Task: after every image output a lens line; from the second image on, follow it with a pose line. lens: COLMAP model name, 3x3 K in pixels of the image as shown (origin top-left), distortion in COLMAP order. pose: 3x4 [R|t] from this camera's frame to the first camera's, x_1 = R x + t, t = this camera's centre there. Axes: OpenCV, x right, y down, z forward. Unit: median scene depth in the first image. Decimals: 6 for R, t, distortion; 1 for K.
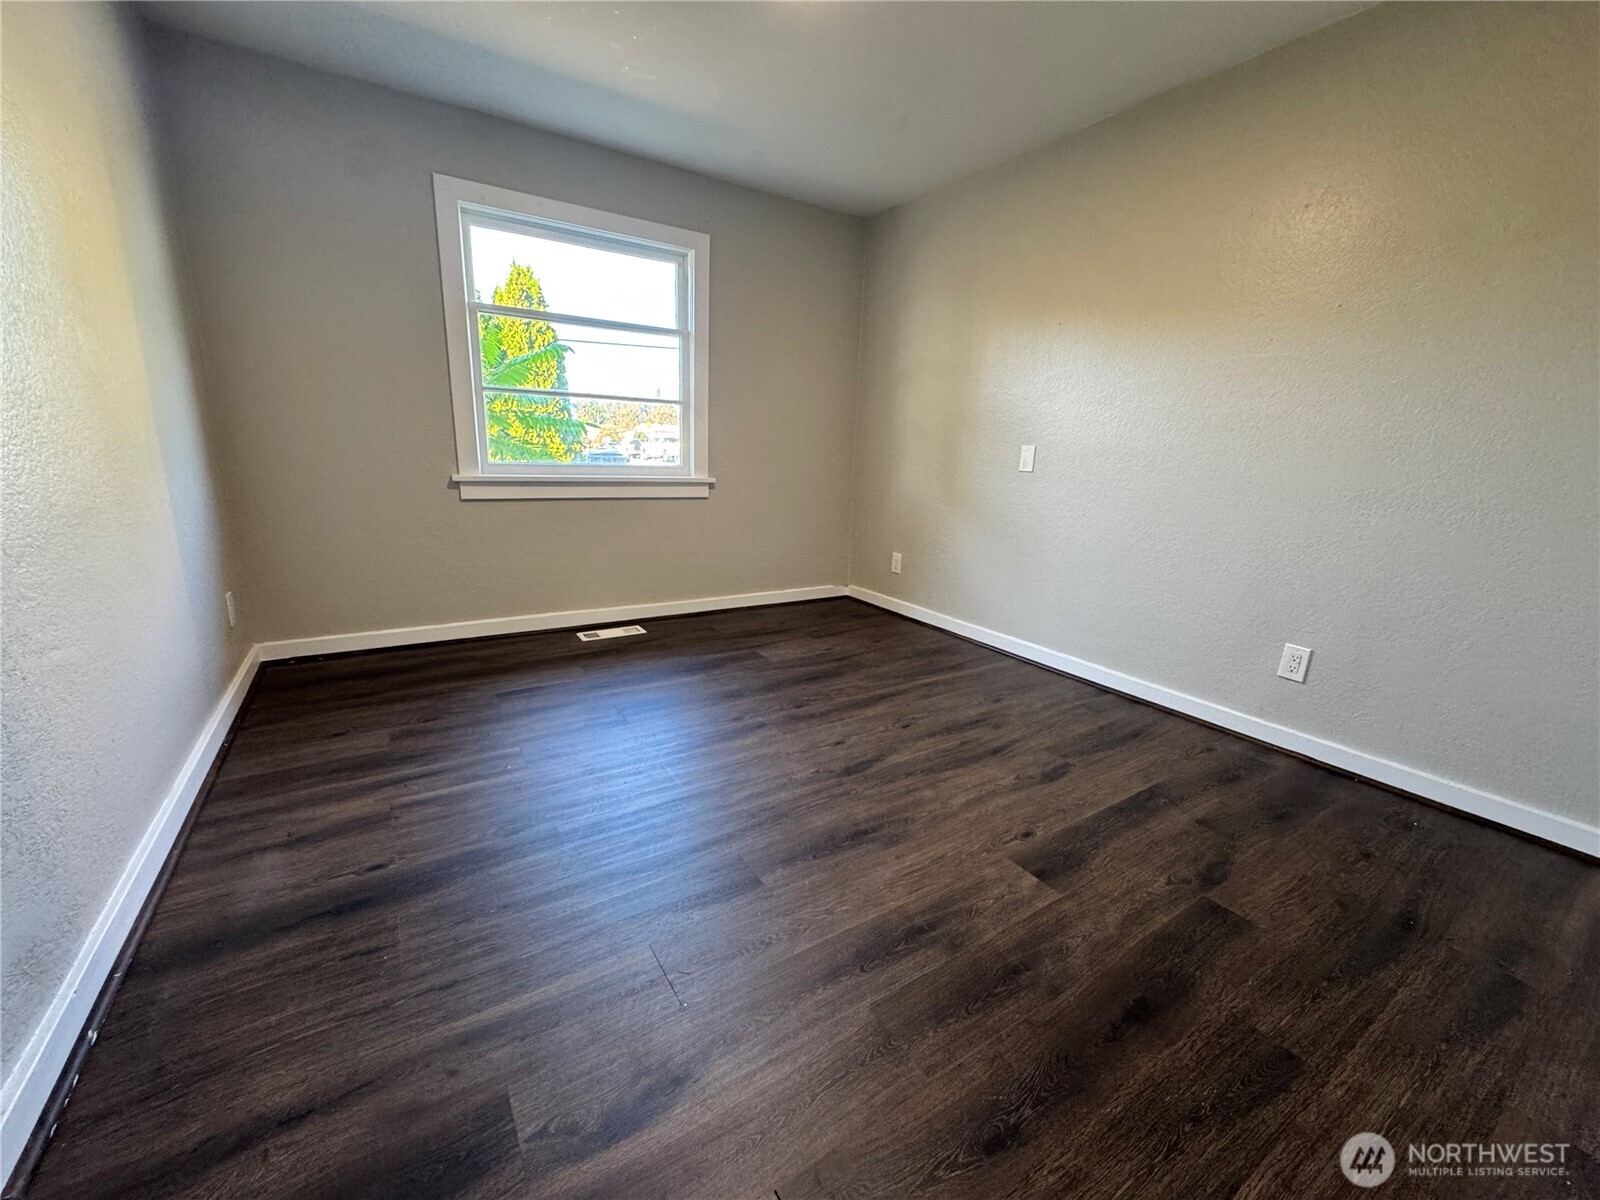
lens RADIAL K [[641.7, 0, 800.0], [0, 641.7, 598.8], [0, 0, 1]] dist [-0.002092, -0.000221]
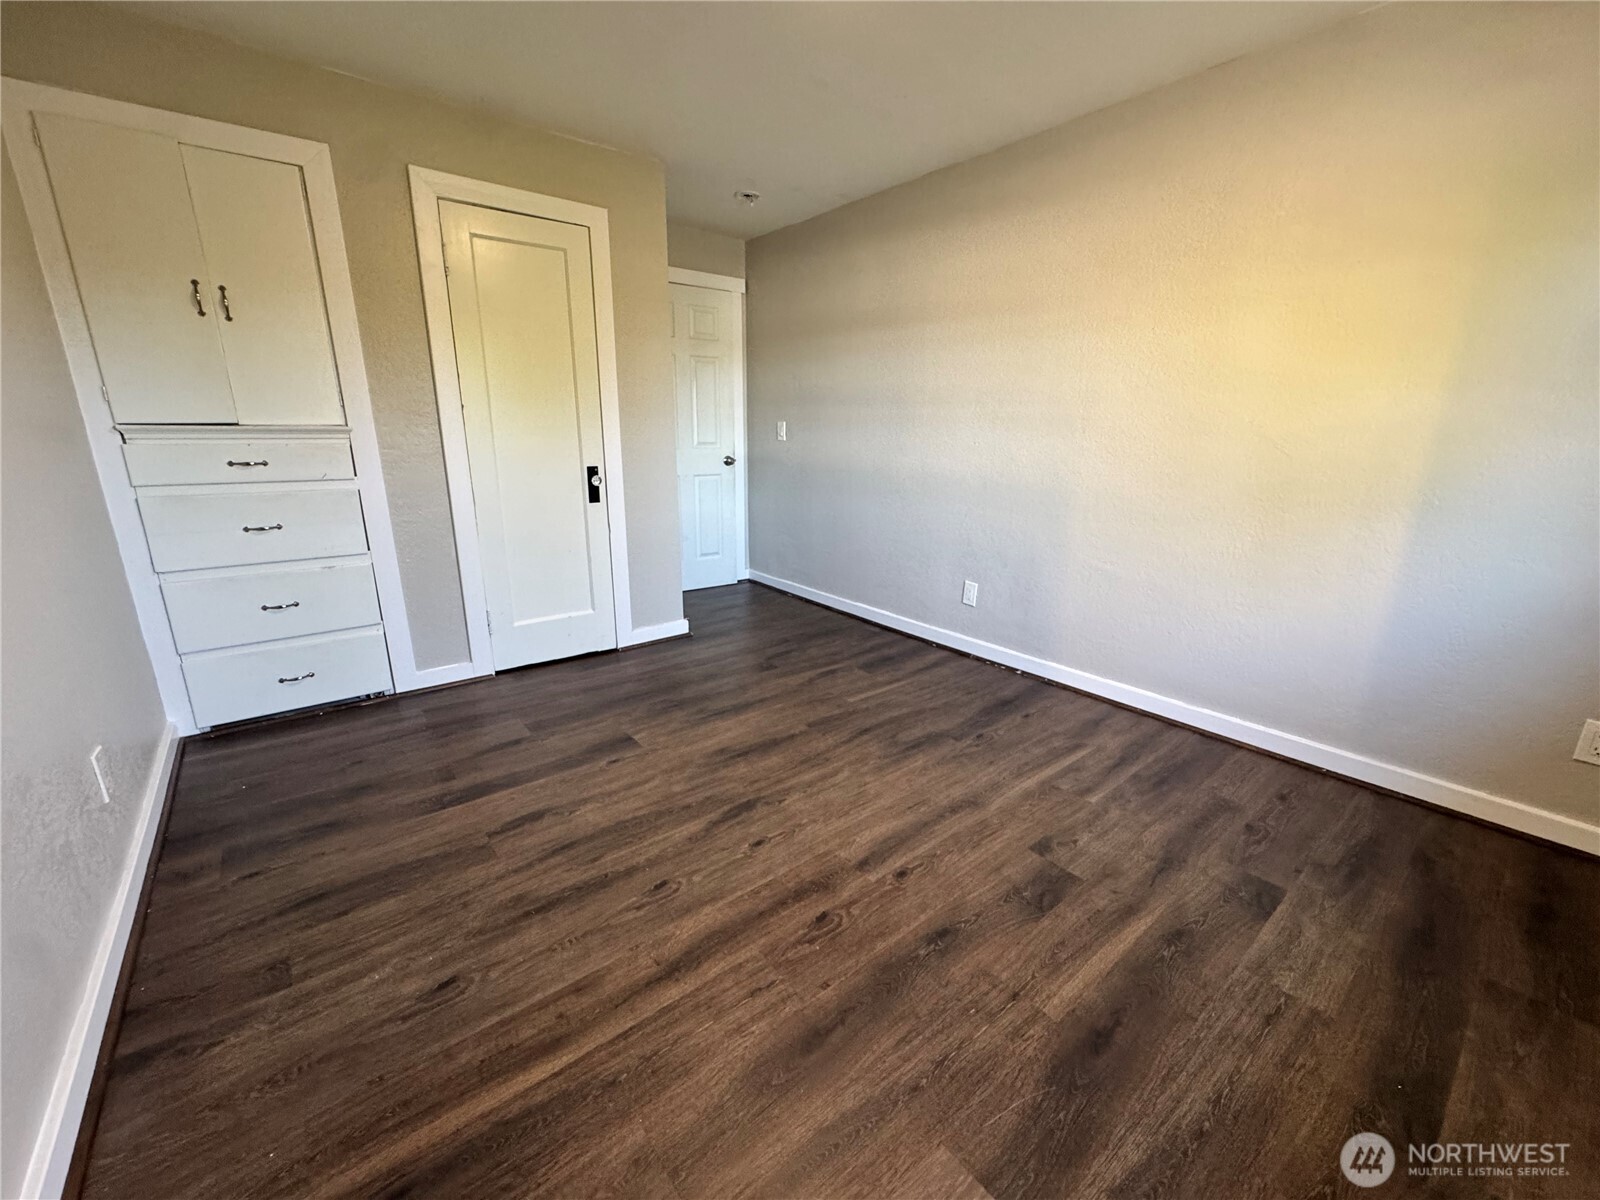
lens RADIAL K [[641.7, 0, 798.4], [0, 641.7, 602.1], [0, 0, 1]] dist [-0.002092, -0.000221]
pose [[-0.993082, -0.012377, -0.116769, 0.118436], [-0.067334, 0.874719, 0.479930, -0.478271], [0.096200, 0.484472, -0.869501, 1.706635]]
